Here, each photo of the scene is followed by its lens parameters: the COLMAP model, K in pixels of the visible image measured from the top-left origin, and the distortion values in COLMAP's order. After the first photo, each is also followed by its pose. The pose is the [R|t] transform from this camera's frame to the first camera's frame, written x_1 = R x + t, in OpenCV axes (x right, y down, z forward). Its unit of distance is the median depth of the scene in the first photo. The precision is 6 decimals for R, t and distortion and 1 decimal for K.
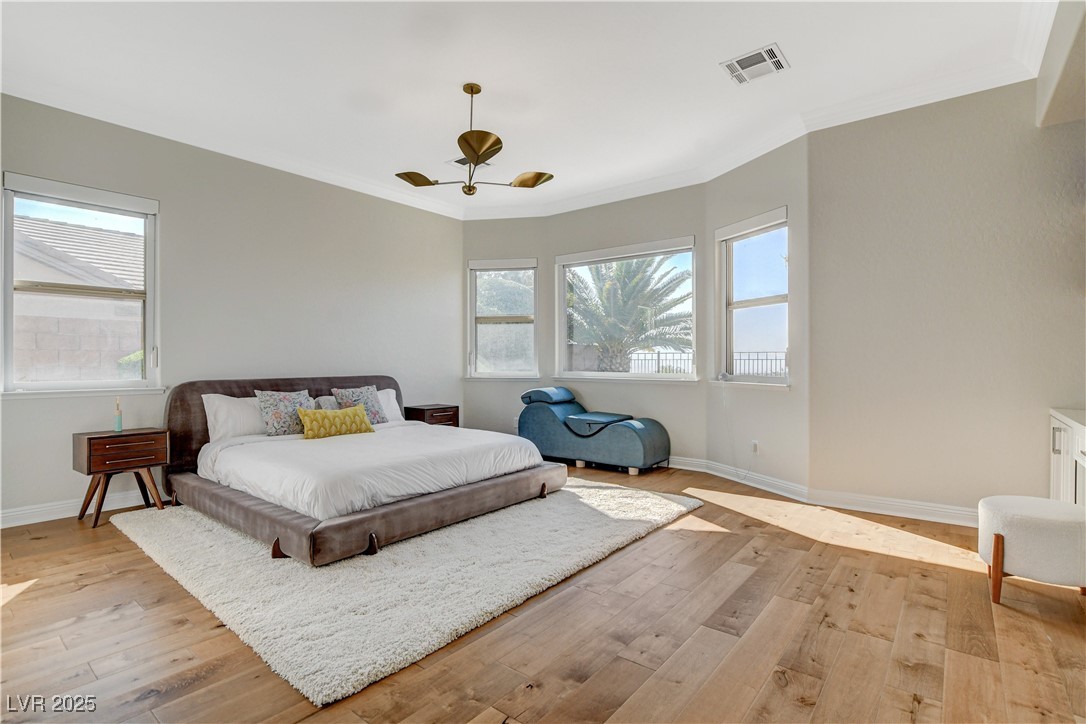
lens RADIAL K [[513.3, 0, 540.4], [0, 513.3, 365.4], [0, 0, 1]] dist [-0.020155, 0.000504]
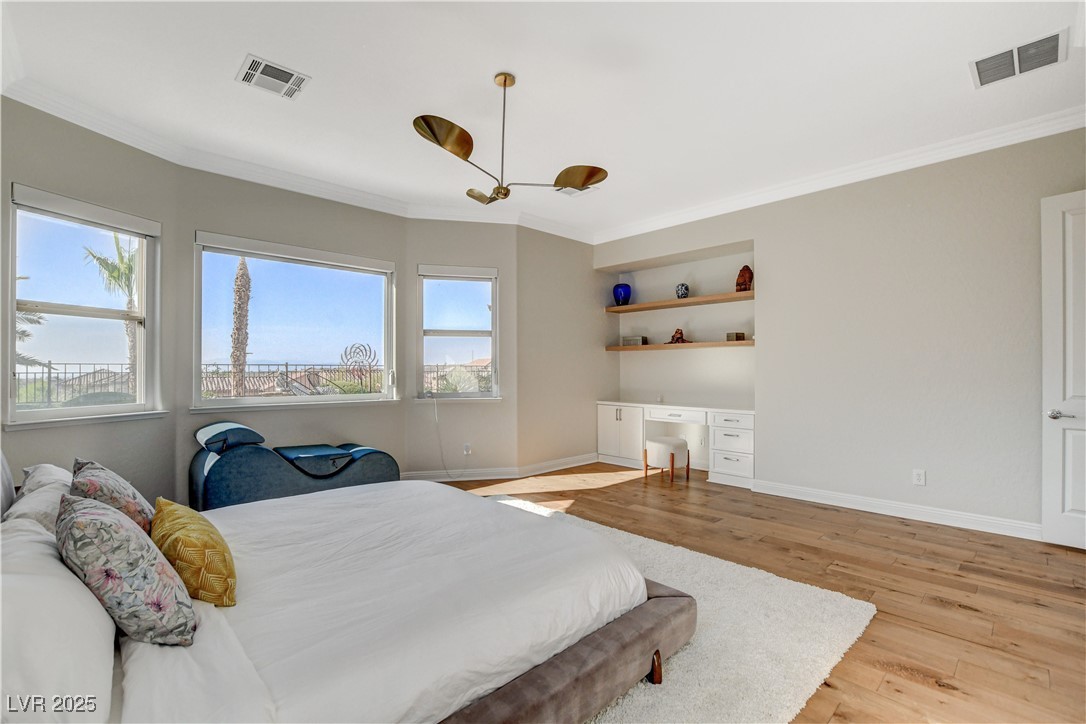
lens RADIAL K [[488.1, 0, 540.3], [0, 488.1, 362.4], [0, 0, 1]] dist [-0.028577, 0.001584]
pose [[0.134397, 0.017030, 0.990781, -1.111473], [0.008602, 0.999795, -0.018352, -0.043951], [-0.990890, 0.010989, 0.134223, 0.984825]]
